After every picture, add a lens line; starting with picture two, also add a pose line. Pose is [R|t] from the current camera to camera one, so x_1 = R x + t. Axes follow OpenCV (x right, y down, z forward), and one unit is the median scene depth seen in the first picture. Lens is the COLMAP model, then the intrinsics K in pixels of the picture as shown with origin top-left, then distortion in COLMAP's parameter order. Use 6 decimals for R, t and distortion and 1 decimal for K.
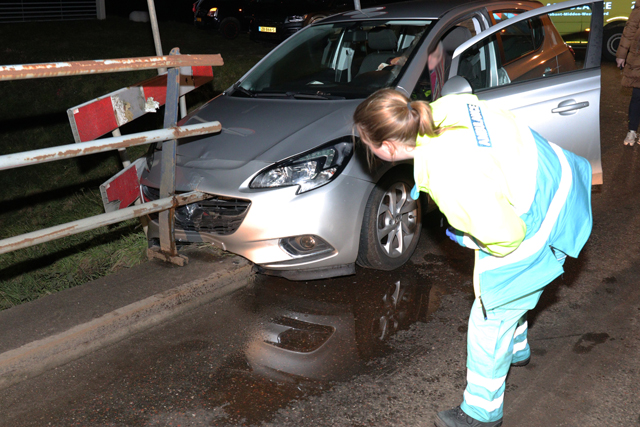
lens RADIAL K [[719.6, 0, 320.0], [0, 719.6, 213.5], [0, 0, 1]] dist [-0.003136, 0.025370]
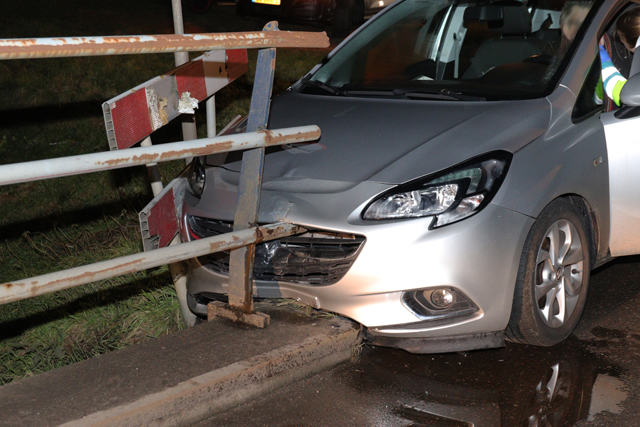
lens RADIAL K [[1229.8, 0, 320.0], [0, 1229.8, 213.5], [0, 0, 1]] dist [0.069062, 0.048168]
pose [[0.999487, 0.027246, 0.016856, -0.155453], [-0.025808, 0.996436, -0.080303, 0.056152], [-0.018983, 0.079827, 0.996628, -0.204179]]
